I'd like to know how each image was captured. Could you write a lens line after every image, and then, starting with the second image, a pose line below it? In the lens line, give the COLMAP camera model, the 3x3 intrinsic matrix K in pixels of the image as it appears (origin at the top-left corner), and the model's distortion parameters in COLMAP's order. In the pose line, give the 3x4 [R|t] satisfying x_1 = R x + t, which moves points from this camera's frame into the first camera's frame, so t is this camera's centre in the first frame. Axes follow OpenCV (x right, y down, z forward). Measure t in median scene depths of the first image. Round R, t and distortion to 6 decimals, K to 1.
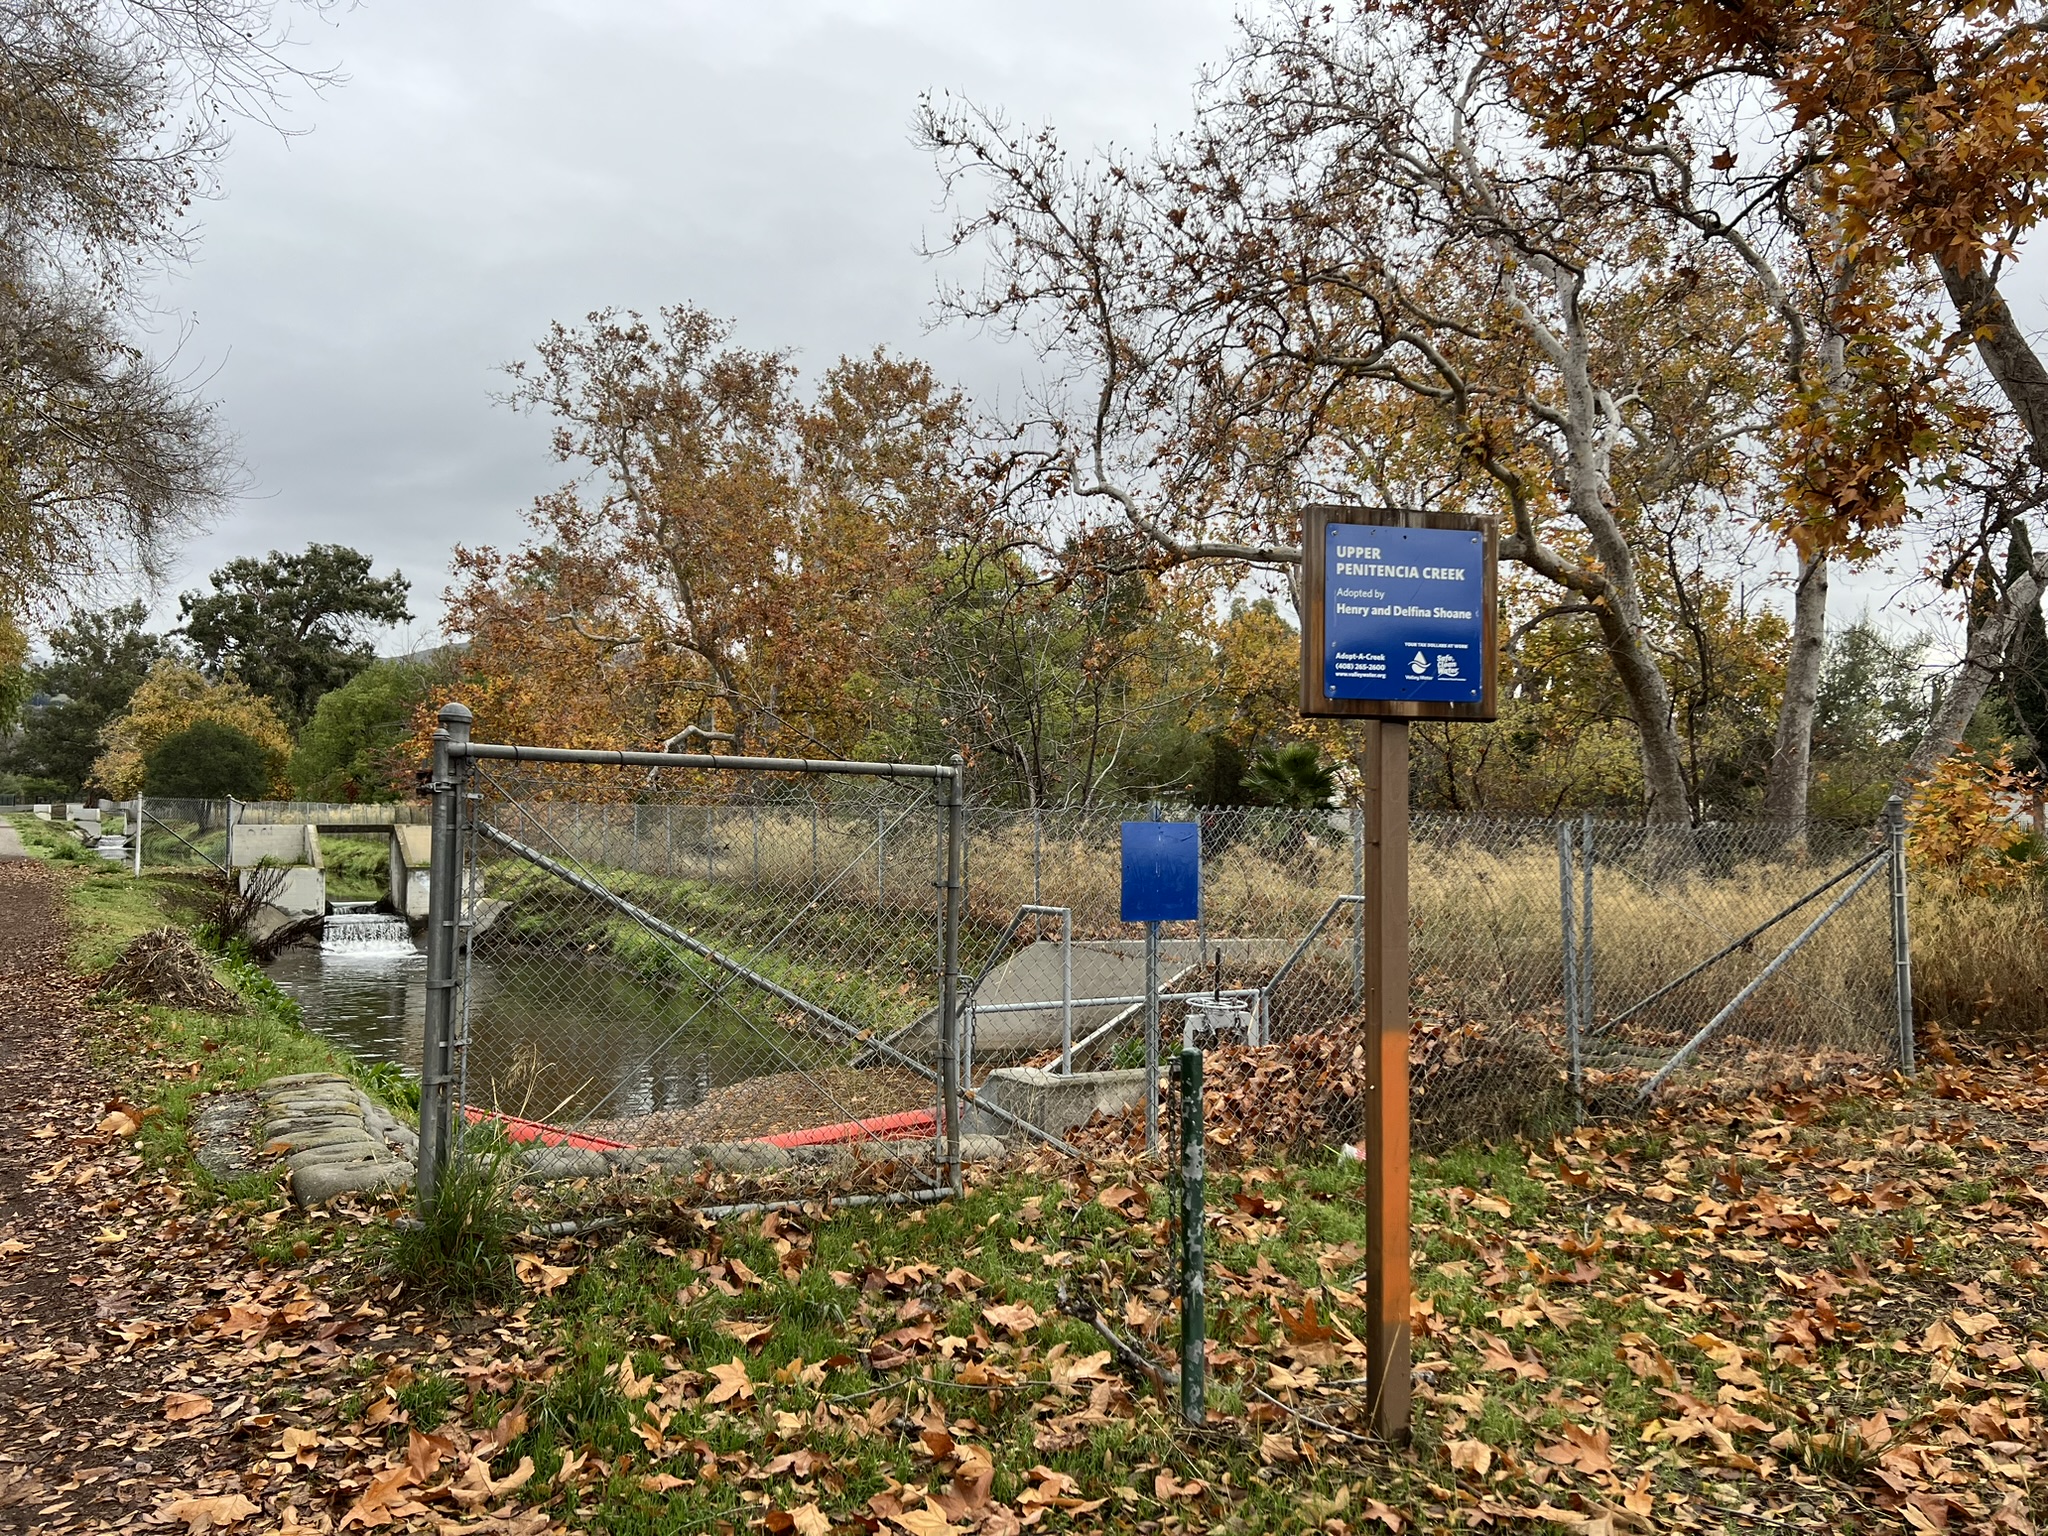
lens RADIAL K [[1497.2, 0, 1043.4], [0, 1497.2, 764.0], [0, 0, 1]] dist [0.010402, -0.024007]
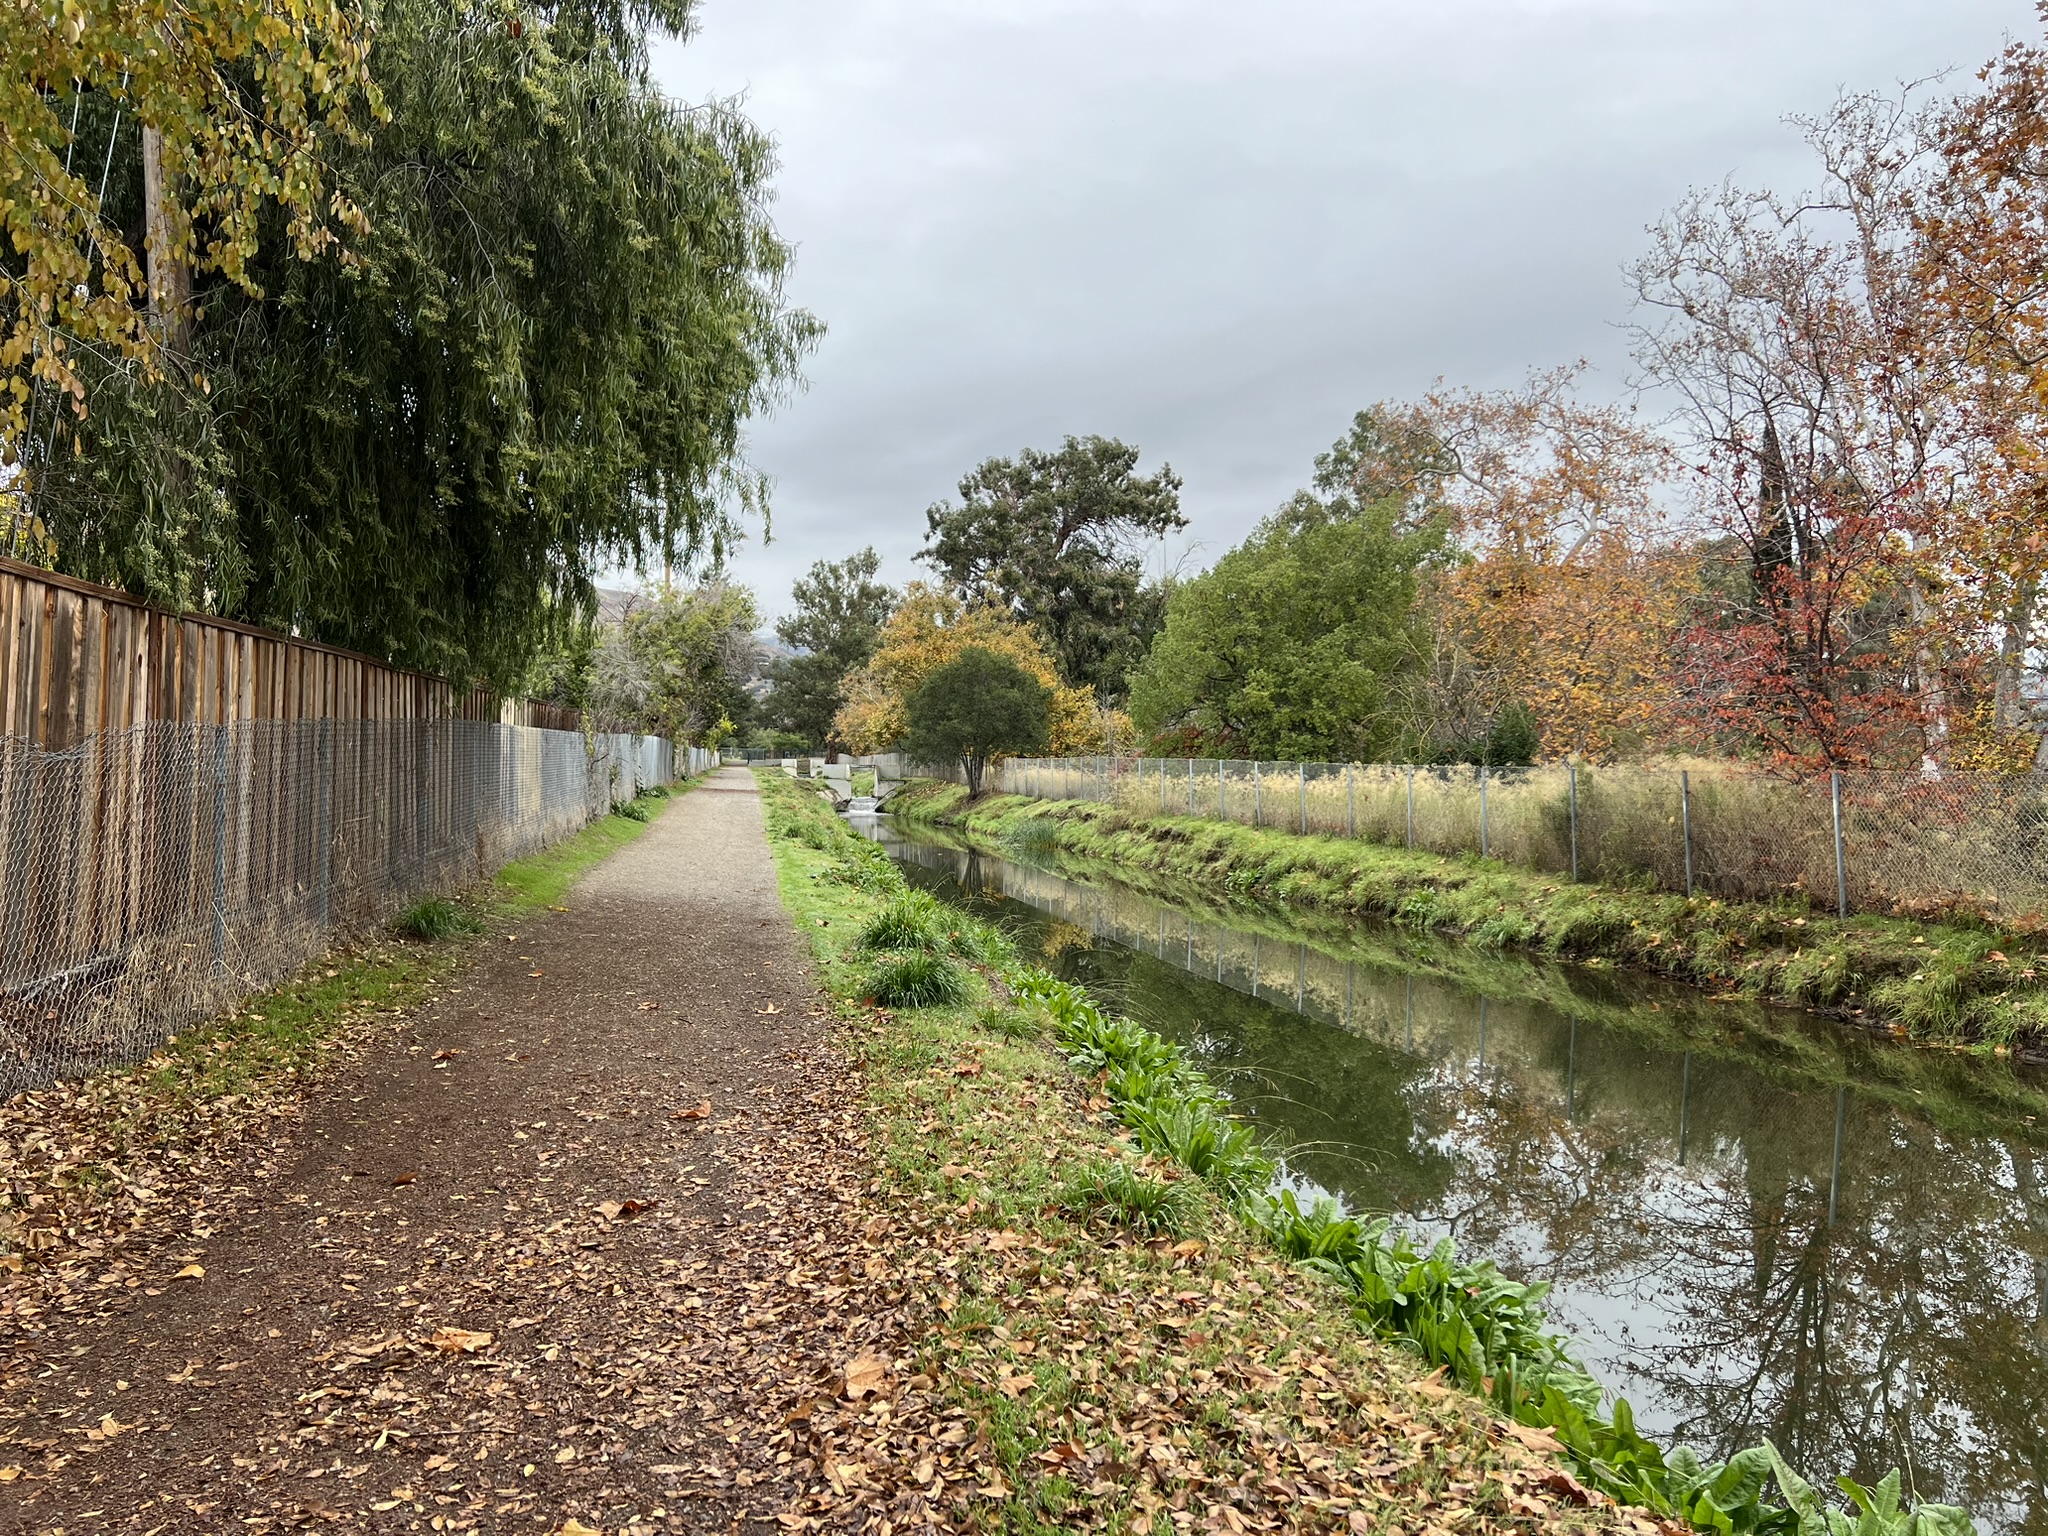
lens RADIAL K [[1510.3, 0, 1024.0], [0, 1510.3, 768.0], [0, 0, 1]] dist [0.001513, -0.000414]
pose [[0.907413, 0.004646, -0.420215, -0.391314], [0.008917, 0.999501, 0.030307, 0.014275], [0.420146, -0.031248, 0.906918, 0.576943]]
